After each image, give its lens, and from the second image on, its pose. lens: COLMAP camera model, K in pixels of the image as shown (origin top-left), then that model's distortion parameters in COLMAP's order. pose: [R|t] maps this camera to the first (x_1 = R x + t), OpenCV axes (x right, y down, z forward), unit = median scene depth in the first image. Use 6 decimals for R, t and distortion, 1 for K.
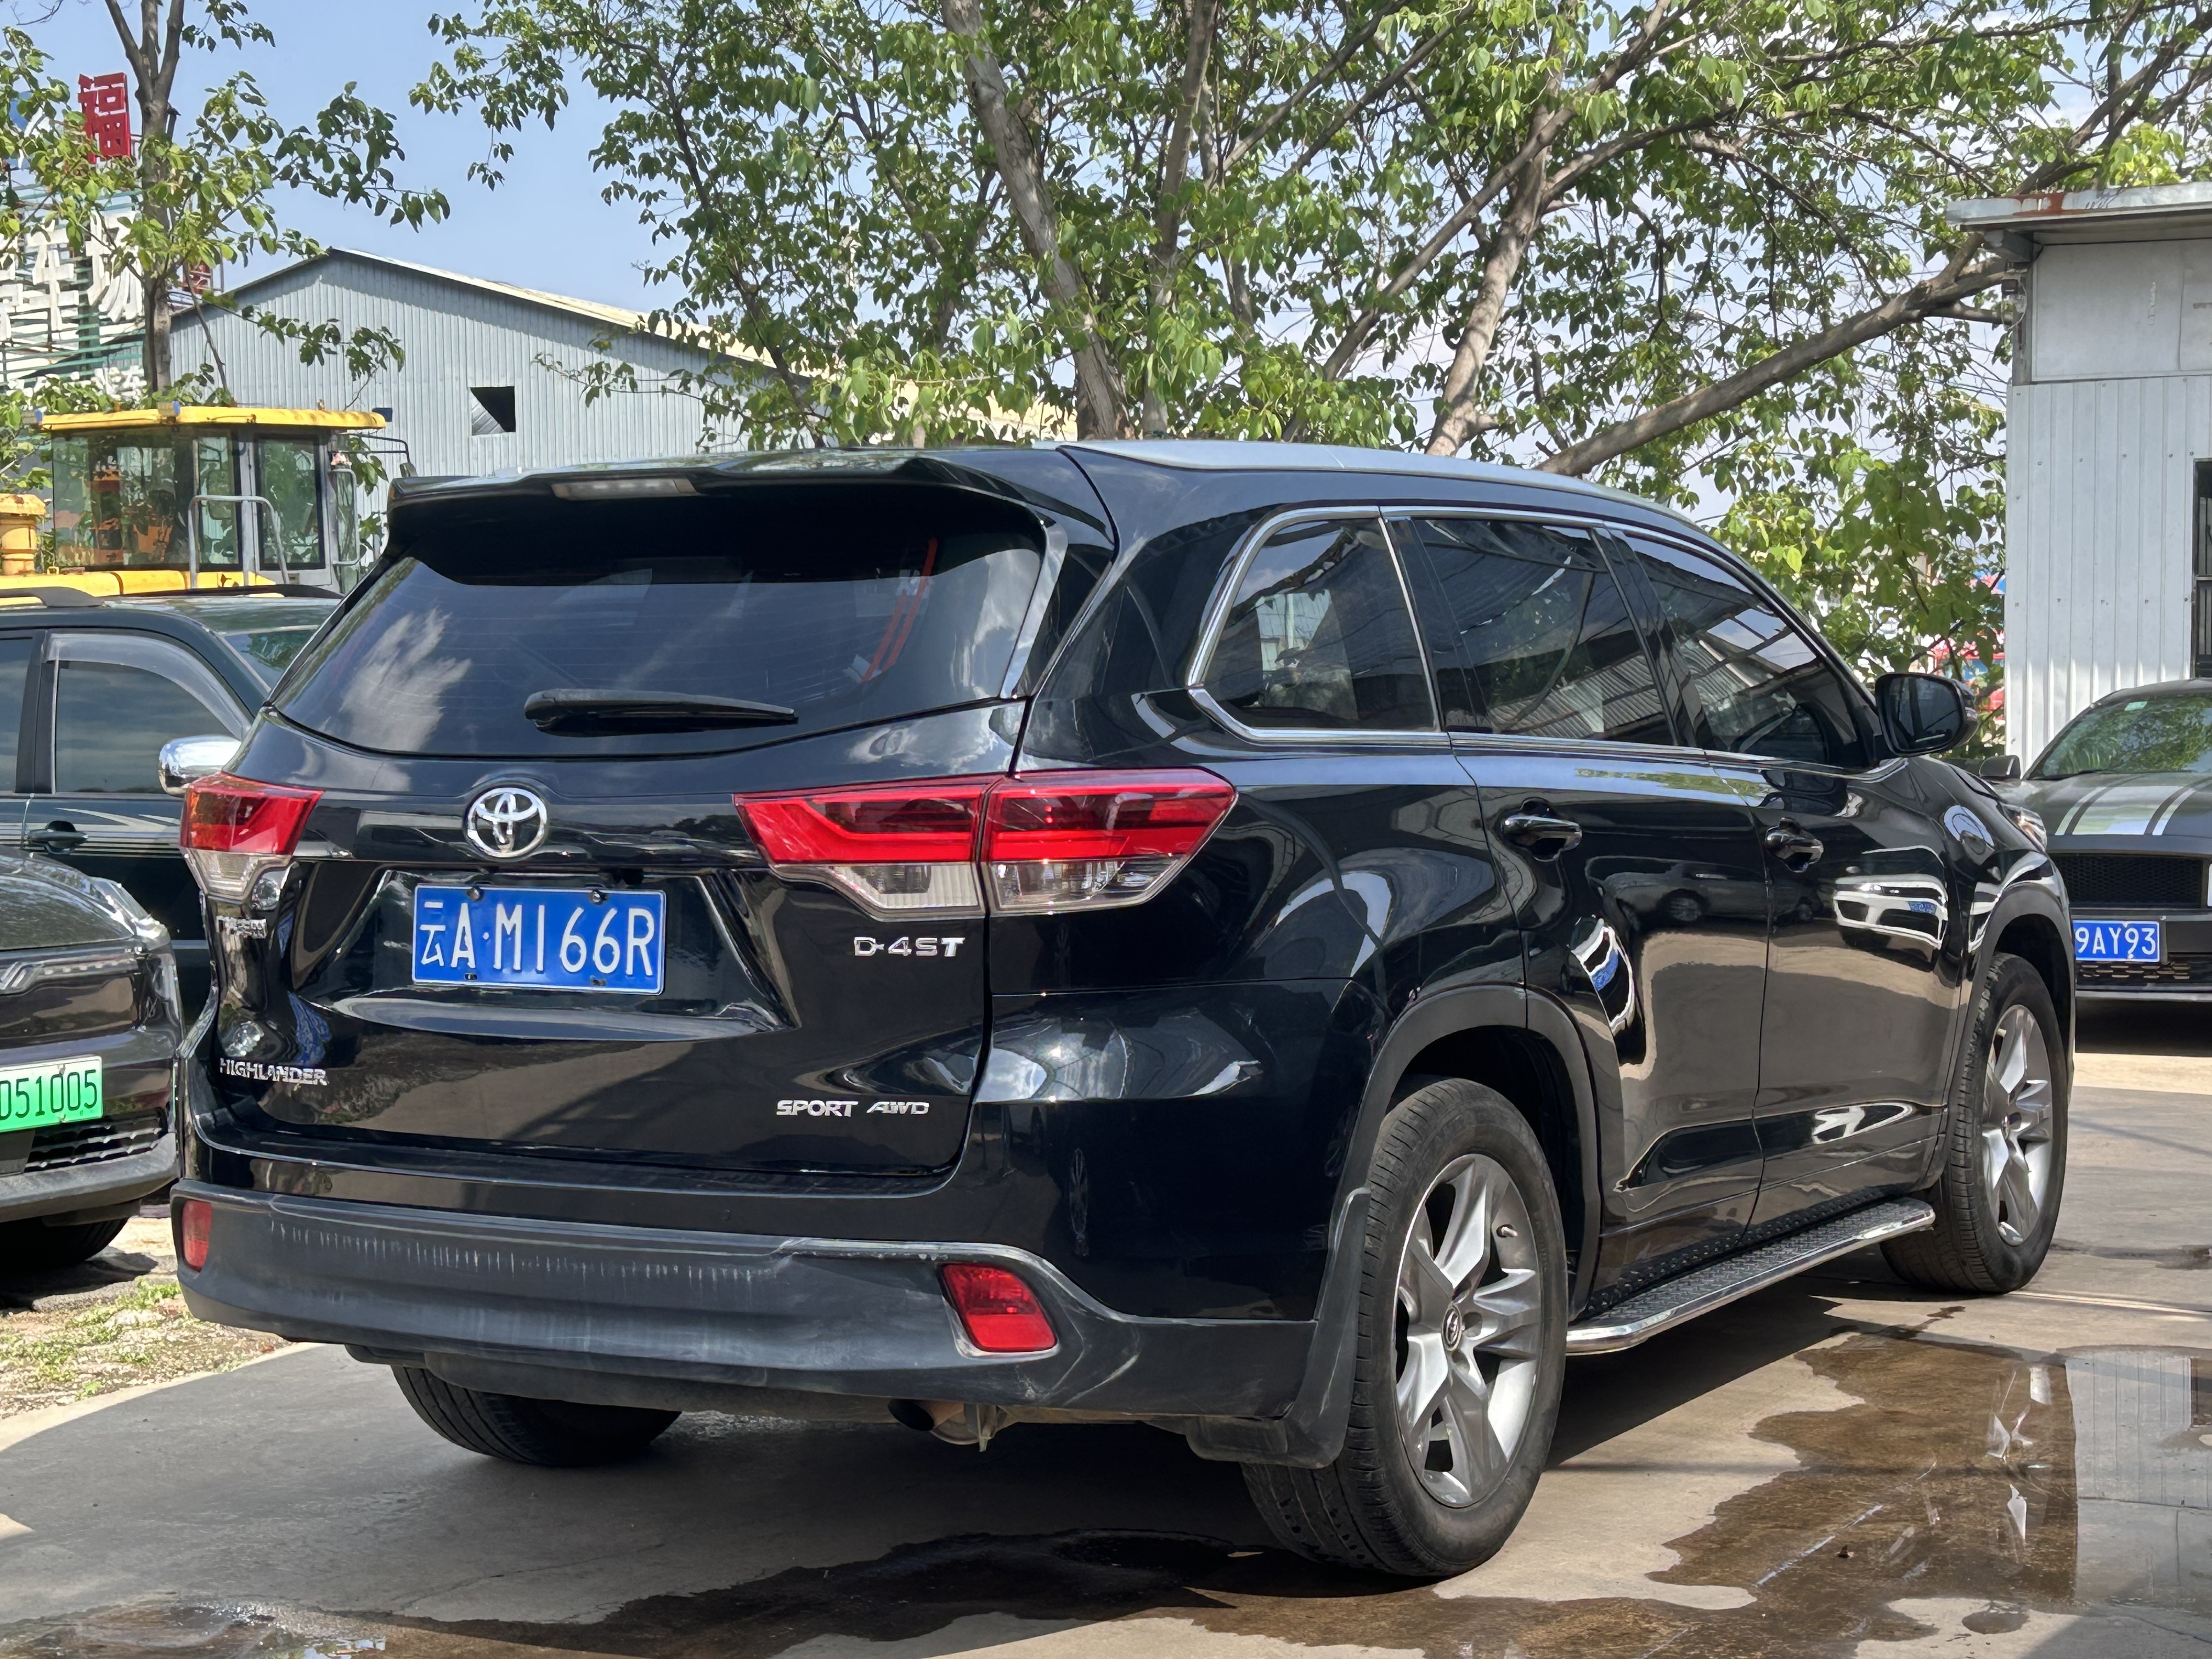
lens RADIAL K [[3463.0, 0, 1106.0], [0, 3463.0, 829.5], [0, 0, 1]] dist [0.017784, -0.069023]
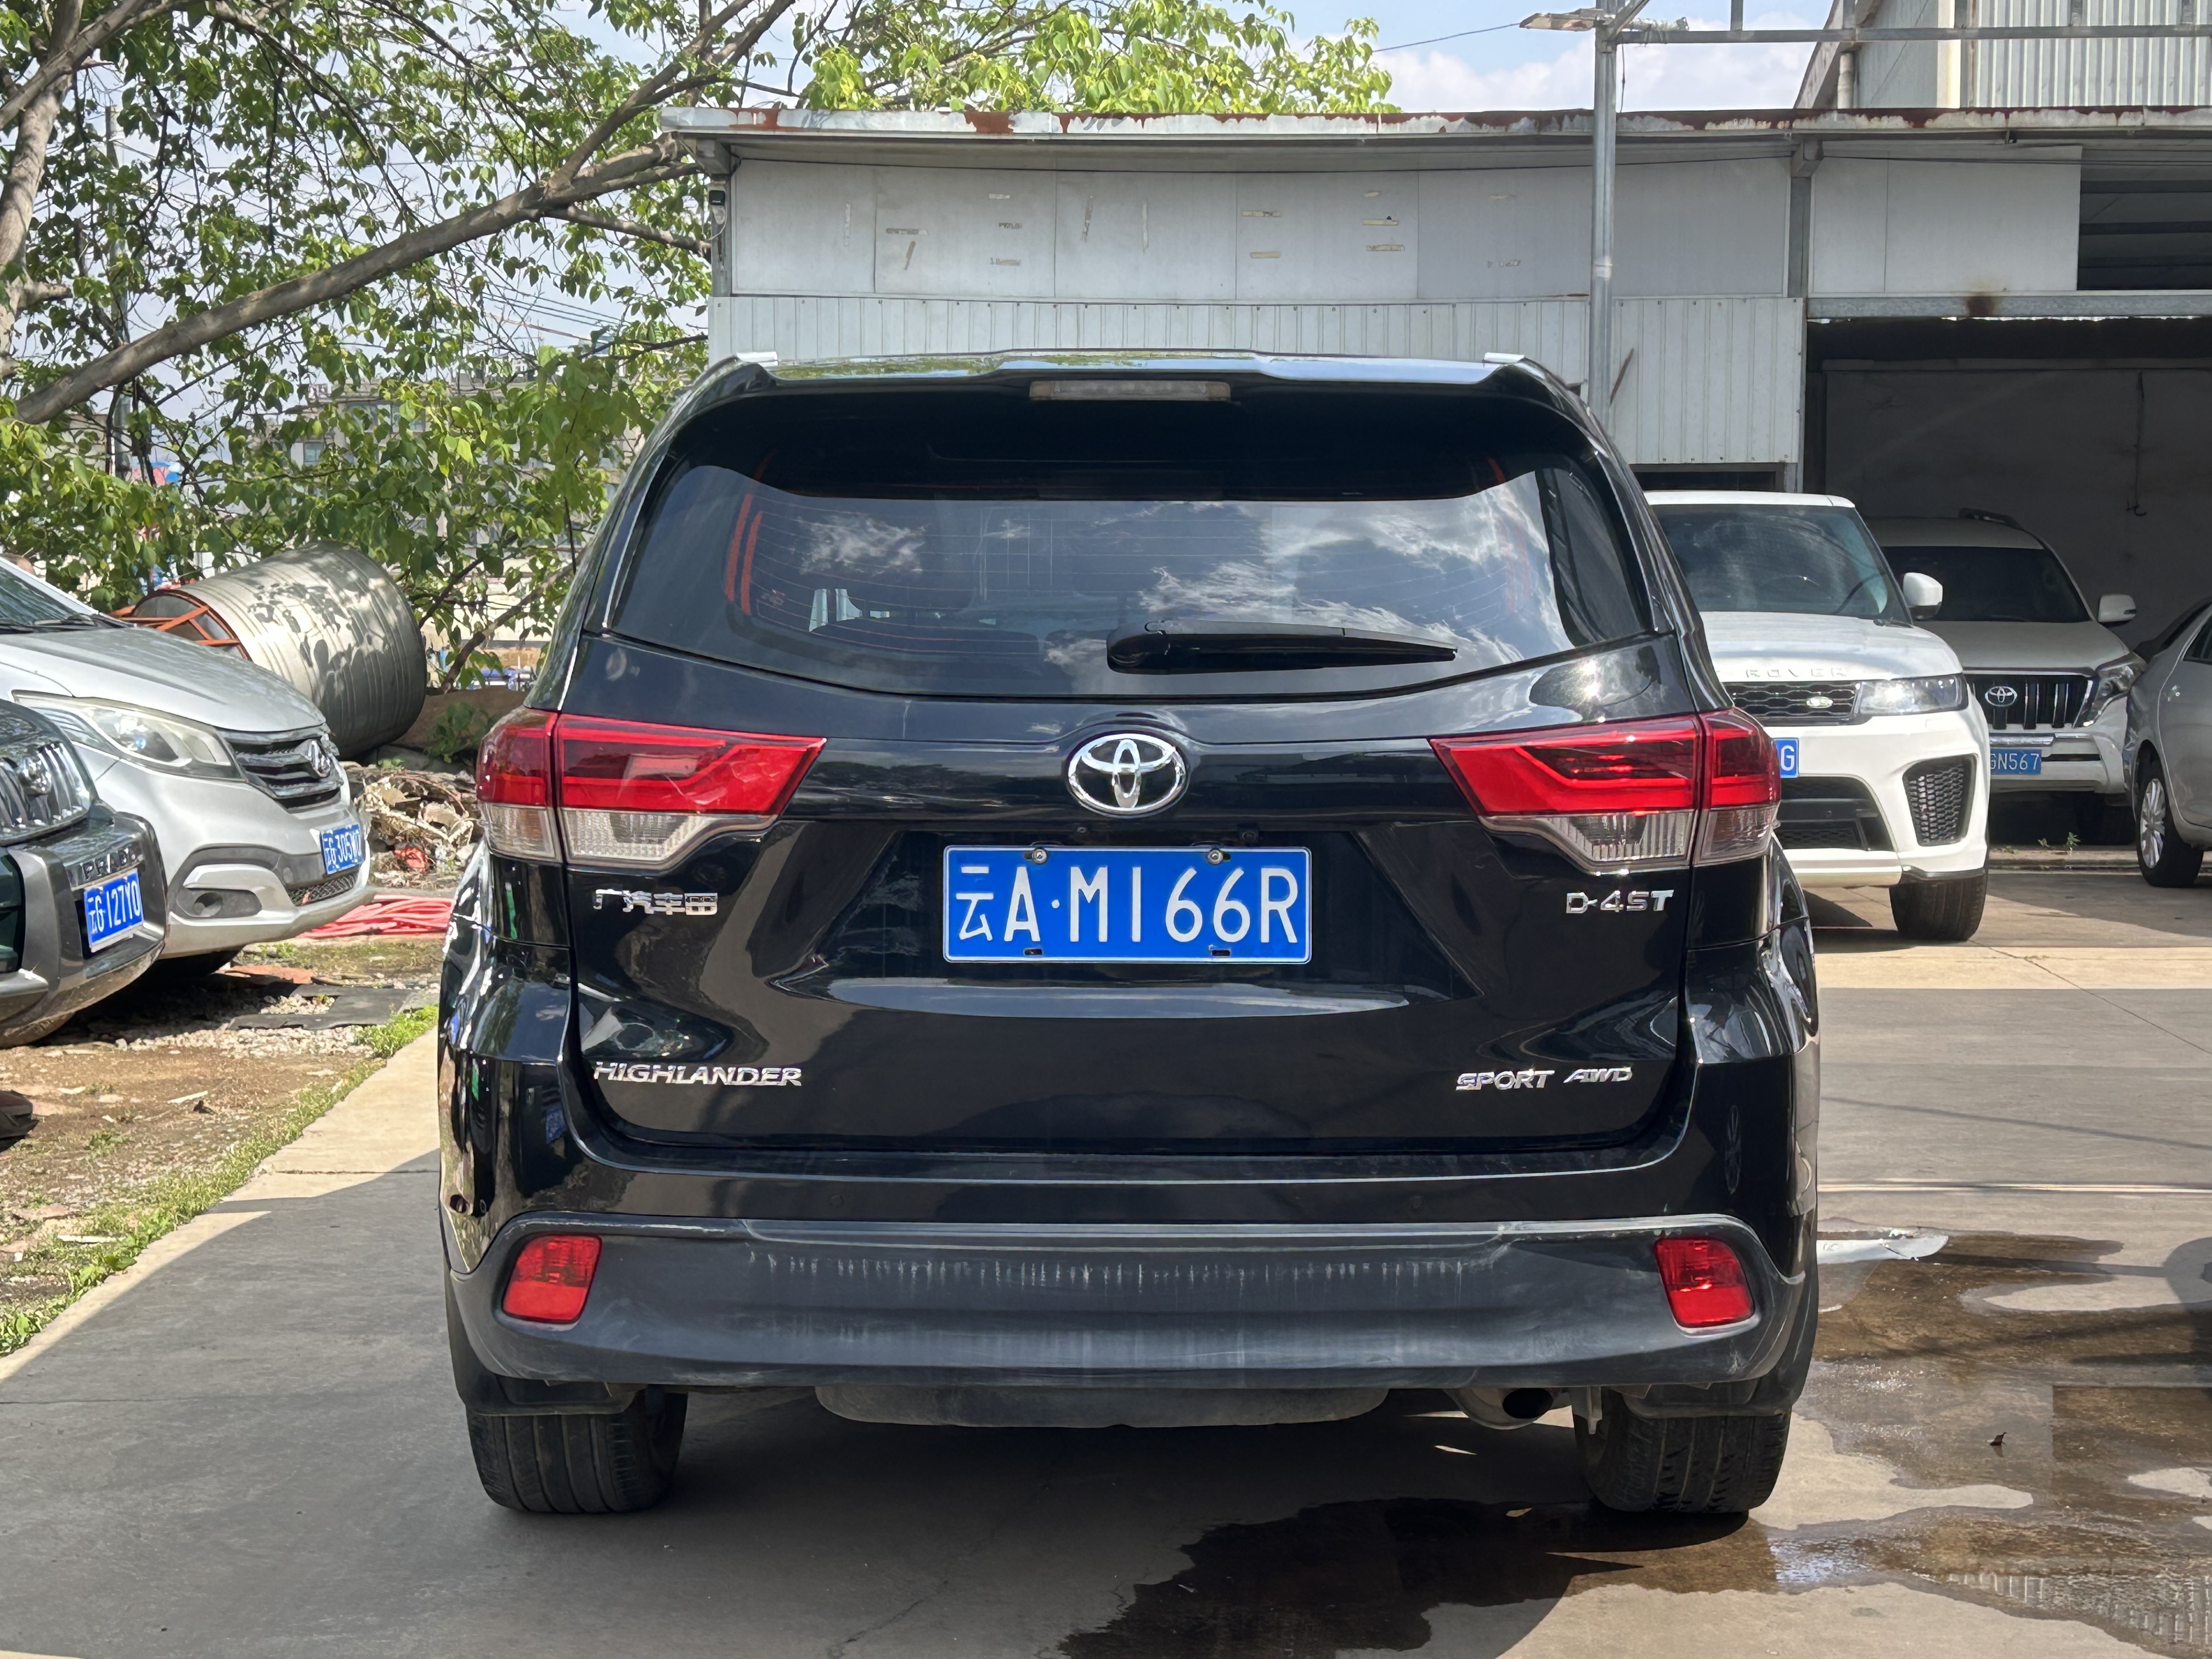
lens RADIAL K [[3545.5, 0, 948.4], [0, 3545.5, 836.7], [0, 0, 1]] dist [0.098359, -0.274081]
pose [[0.877107, -0.023109, 0.479739, -0.645997], [0.009608, 0.999486, 0.030579, -0.013975], [-0.480199, -0.022212, 0.876878, 0.239432]]
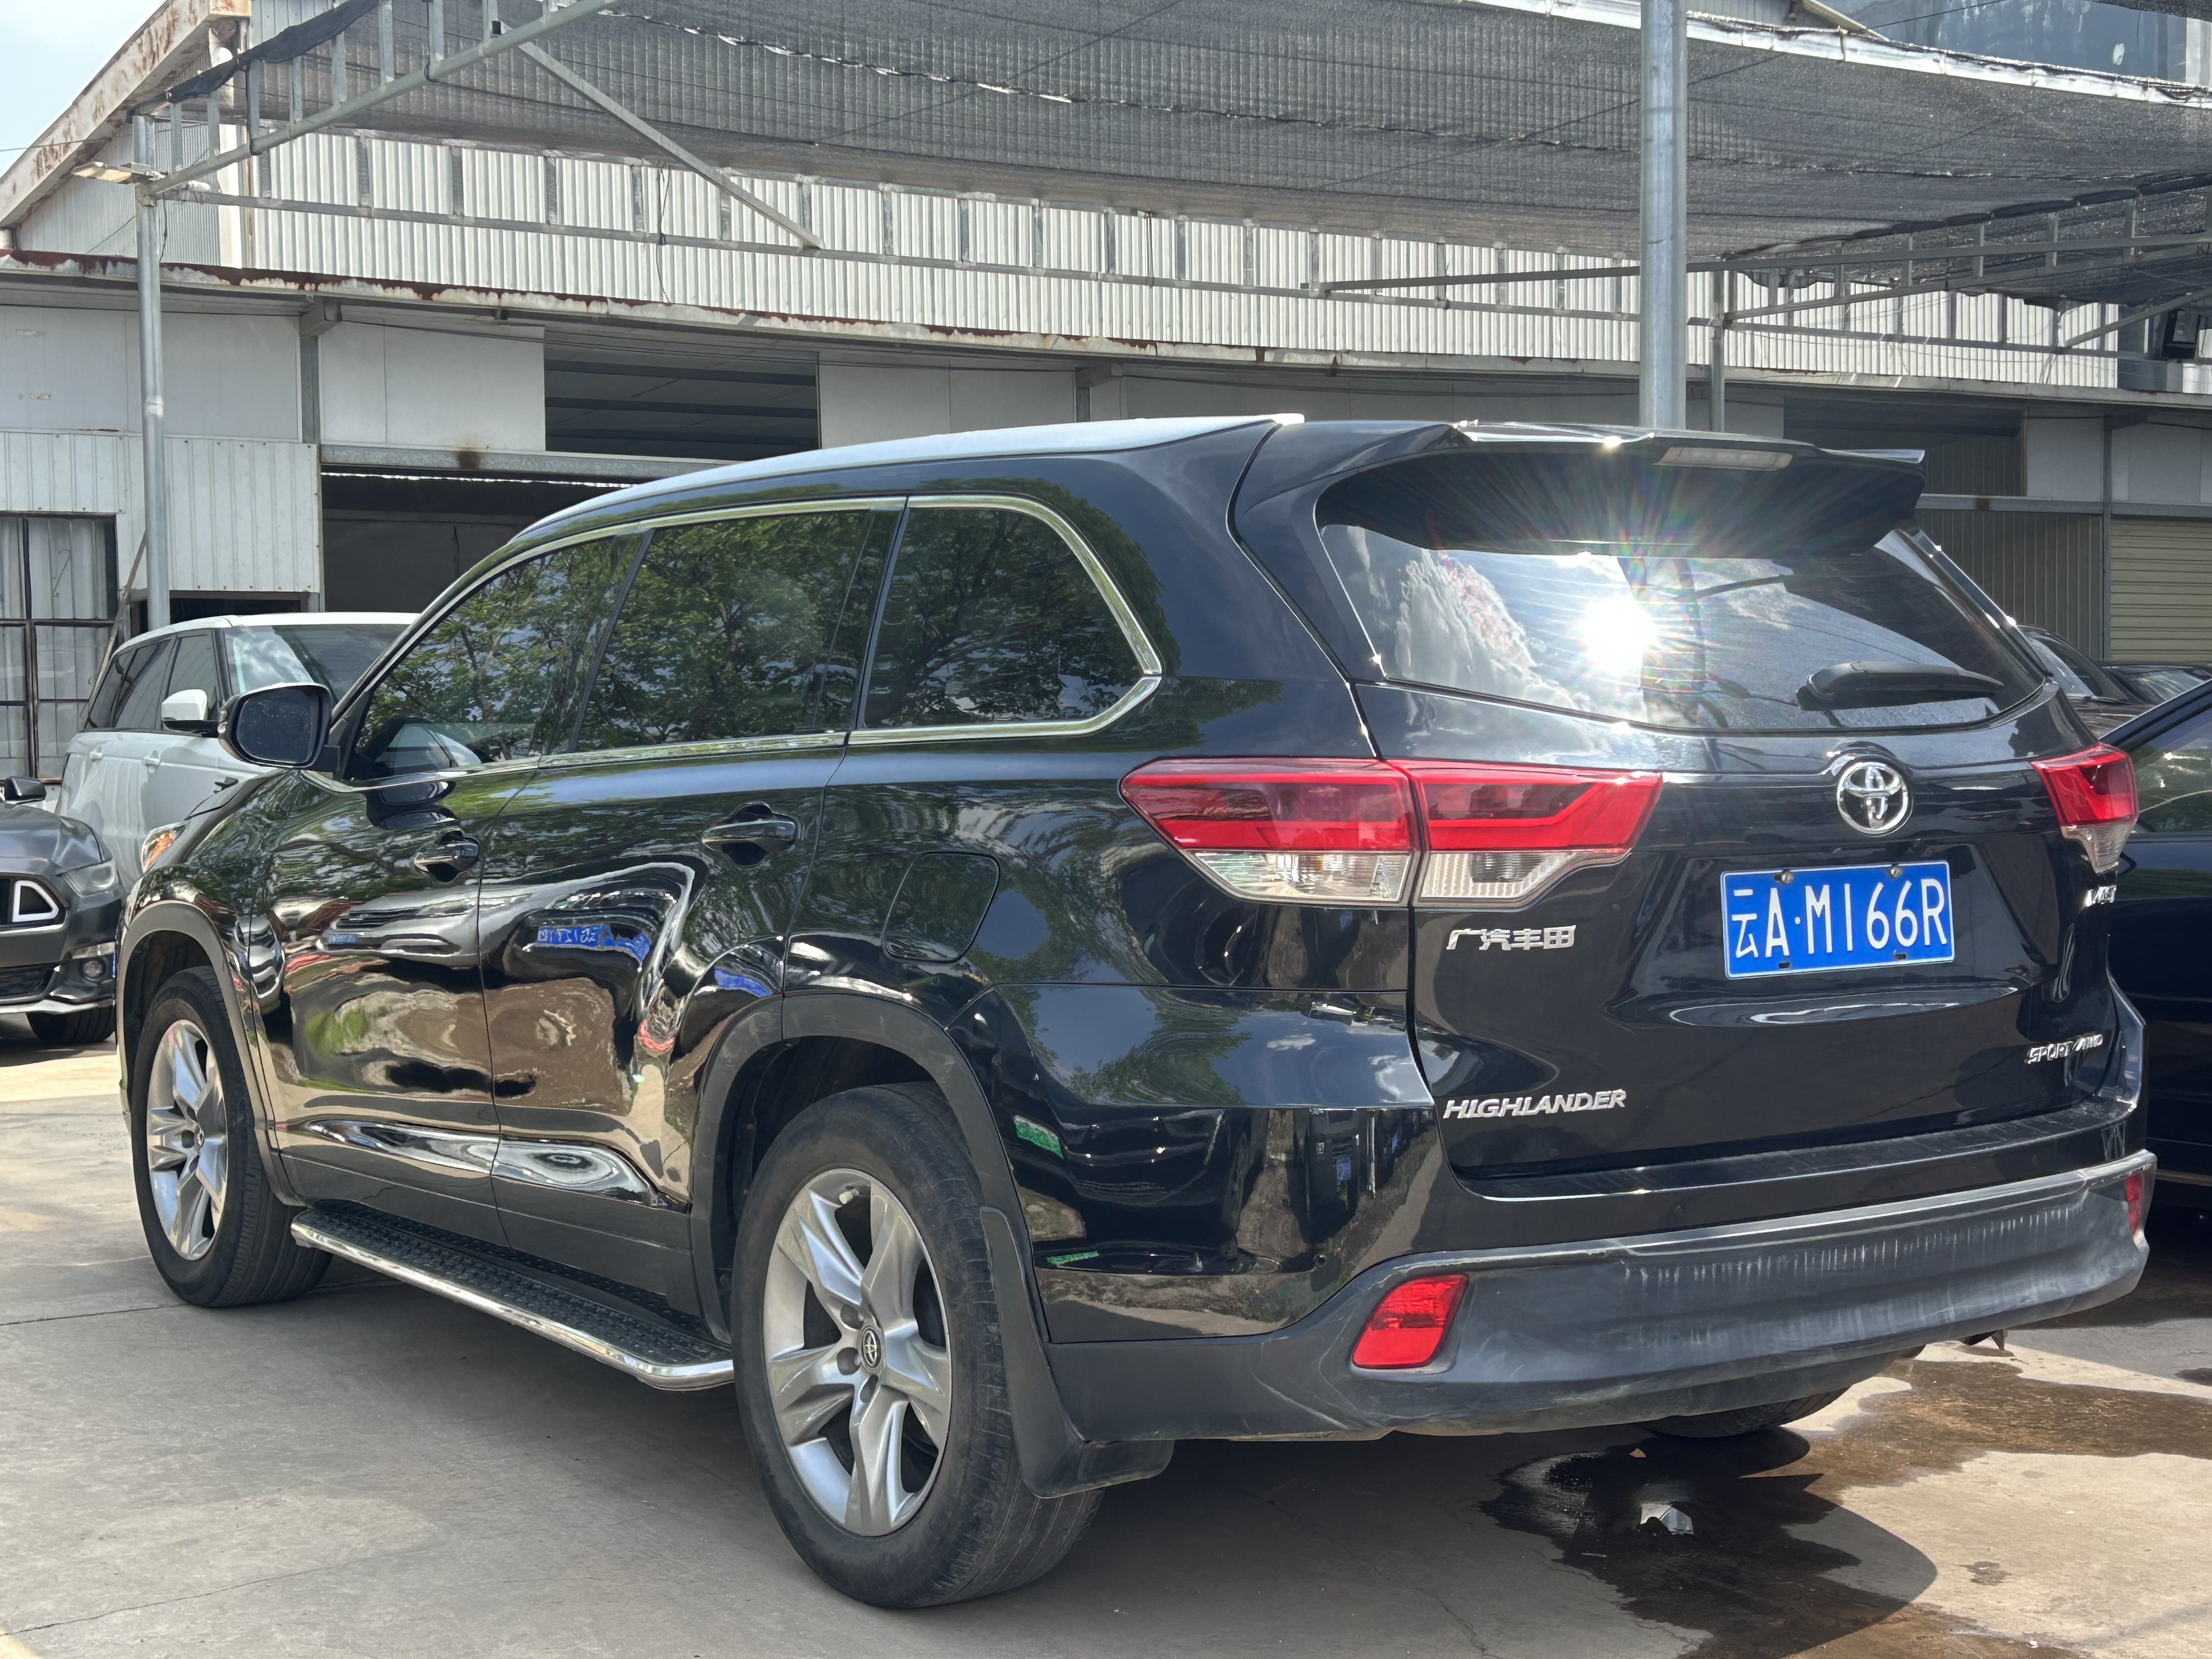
lens RADIAL K [[3055.5, 0, 1101.8], [0, 3055.5, 890.8], [0, 0, 1]] dist [0.309394, -1.061025]
pose [[0.408309, -0.046778, 0.911645, -1.059957], [0.042190, 0.998586, 0.032342, -0.013337], [-0.911868, 0.025257, 0.409705, 0.848009]]
